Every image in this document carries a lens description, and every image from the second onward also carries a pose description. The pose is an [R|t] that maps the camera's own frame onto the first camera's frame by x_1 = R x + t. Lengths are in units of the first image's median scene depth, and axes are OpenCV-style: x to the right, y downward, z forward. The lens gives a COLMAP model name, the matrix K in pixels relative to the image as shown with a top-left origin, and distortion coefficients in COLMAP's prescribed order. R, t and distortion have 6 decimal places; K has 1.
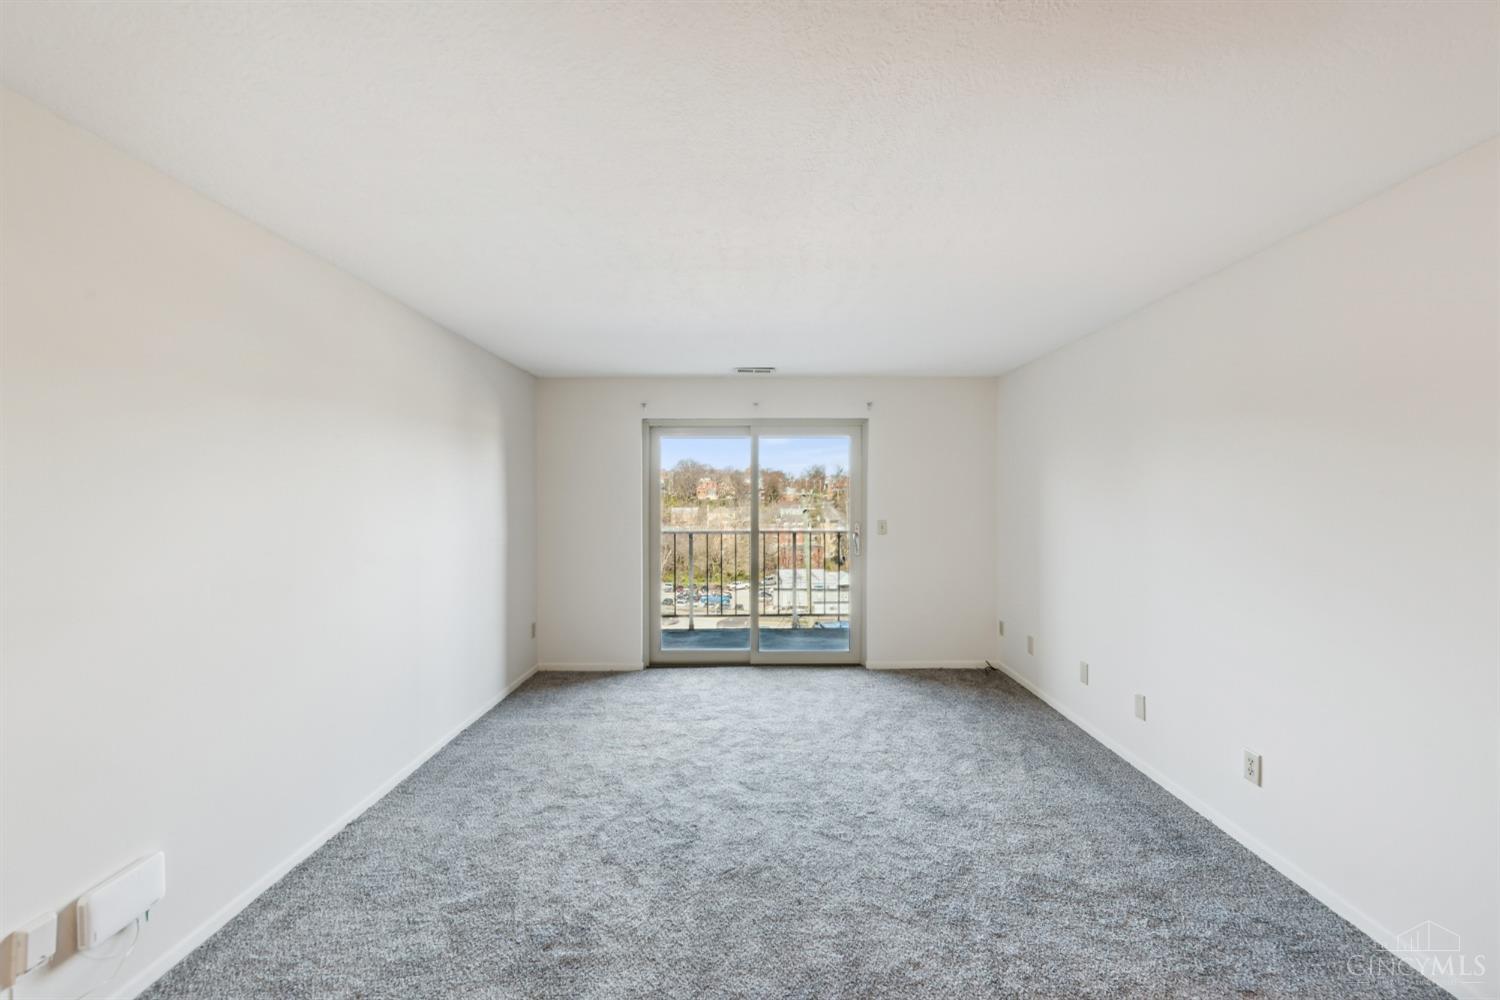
lens RADIAL K [[617.3, 0, 757.2], [0, 617.3, 507.8], [0, 0, 1]] dist [0.019999, -0.006802]
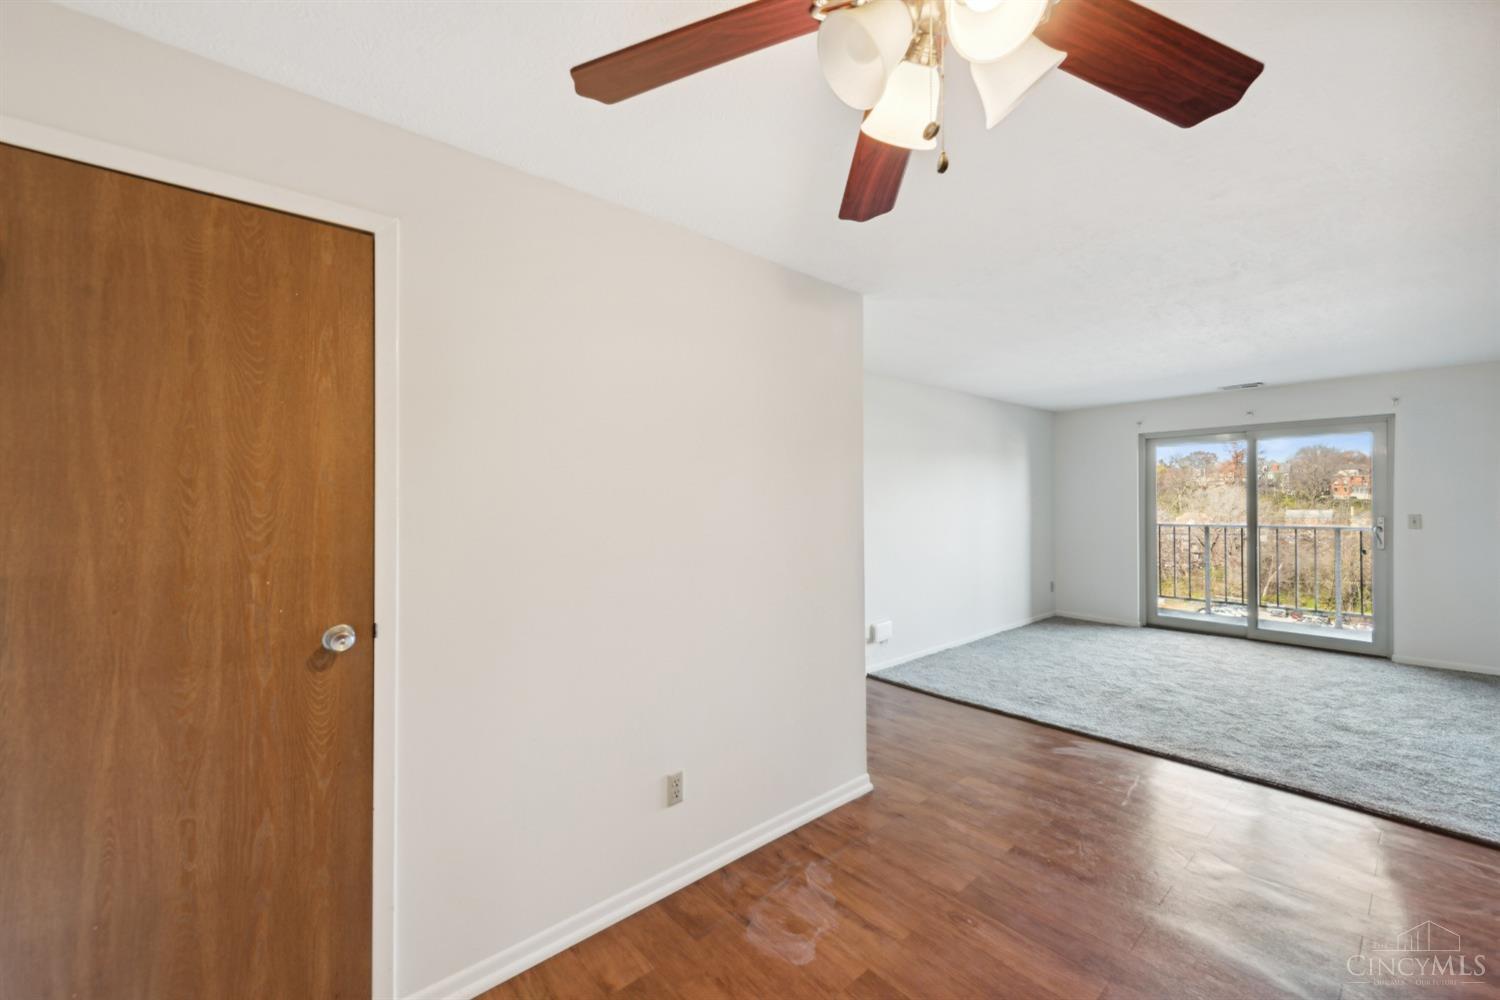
lens RADIAL K [[595.5, 0, 747.6], [0, 595.5, 493.4], [0, 0, 1]] dist [0.001301, -0.000078]
pose [[0.640069, -0.012022, -0.768223, 0.356572], [-0.007160, 0.999741, -0.021611, 0.019592], [0.768284, 0.019333, 0.639817, -0.620010]]
